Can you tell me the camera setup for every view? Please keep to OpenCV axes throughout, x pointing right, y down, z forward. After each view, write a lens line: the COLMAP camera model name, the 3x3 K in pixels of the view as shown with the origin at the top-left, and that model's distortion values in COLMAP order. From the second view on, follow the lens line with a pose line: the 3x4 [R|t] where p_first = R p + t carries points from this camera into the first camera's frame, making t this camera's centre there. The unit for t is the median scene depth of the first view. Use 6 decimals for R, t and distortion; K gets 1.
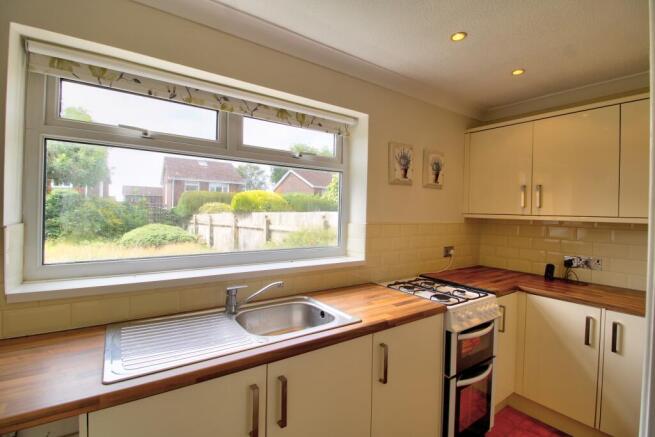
lens RADIAL K [[310.9, 0, 331.1], [0, 310.9, 215.5], [0, 0, 1]] dist [-0.005988, -0.003175]
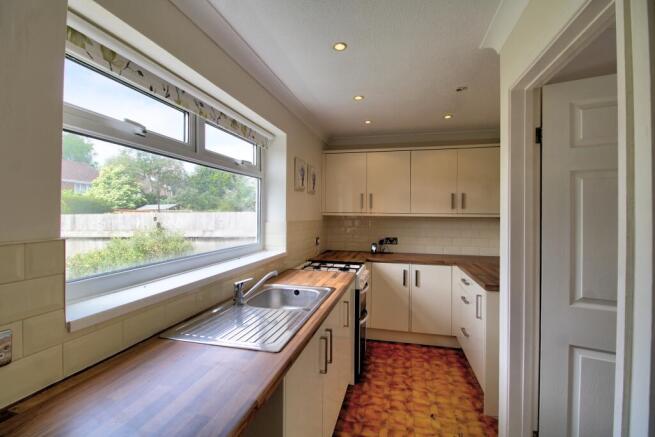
lens RADIAL K [[310.9, 0, 324.9], [0, 310.9, 219.7], [0, 0, 1]] dist [-0.005988, -0.003175]
pose [[0.750399, -0.030238, 0.660293, -0.583218], [0.018060, 0.999518, 0.025248, -0.011059], [-0.660739, -0.007021, 0.750583, -0.032899]]
